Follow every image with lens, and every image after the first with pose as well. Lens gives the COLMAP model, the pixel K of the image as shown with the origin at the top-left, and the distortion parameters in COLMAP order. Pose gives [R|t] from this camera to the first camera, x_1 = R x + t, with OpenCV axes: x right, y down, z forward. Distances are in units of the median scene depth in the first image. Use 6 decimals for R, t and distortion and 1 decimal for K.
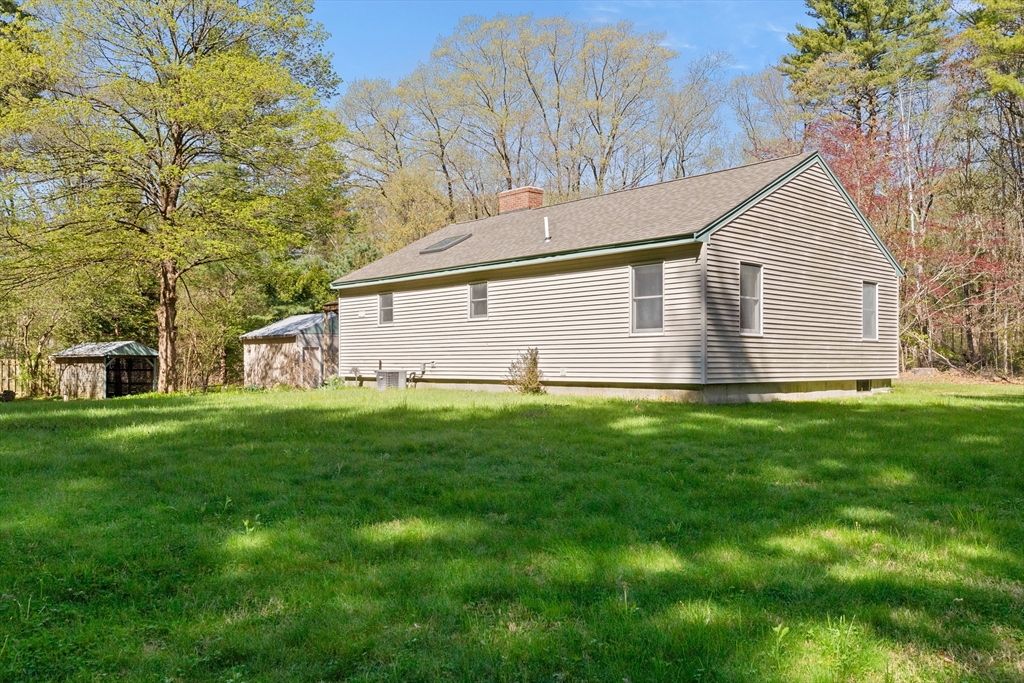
lens RADIAL K [[797.9, 0, 511.9], [0, 797.9, 360.1], [0, 0, 1]] dist [-0.000563, 0.000037]
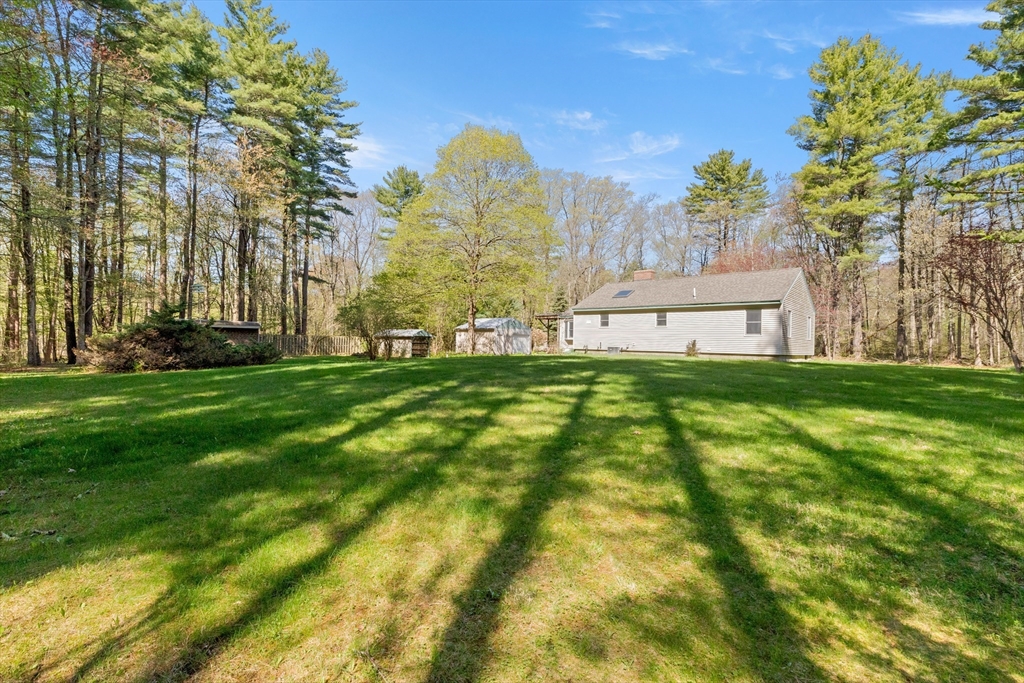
lens RADIAL K [[449.3, 0, 512.0], [0, 449.3, 341.5], [0, 0, 1]] dist [-0.000085, 0.000005]
pose [[0.996440, 0.026583, 0.079999, -0.616052], [-0.026336, 0.999645, -0.004144, 0.012123], [-0.080081, 0.002022, 0.996786, -0.367184]]
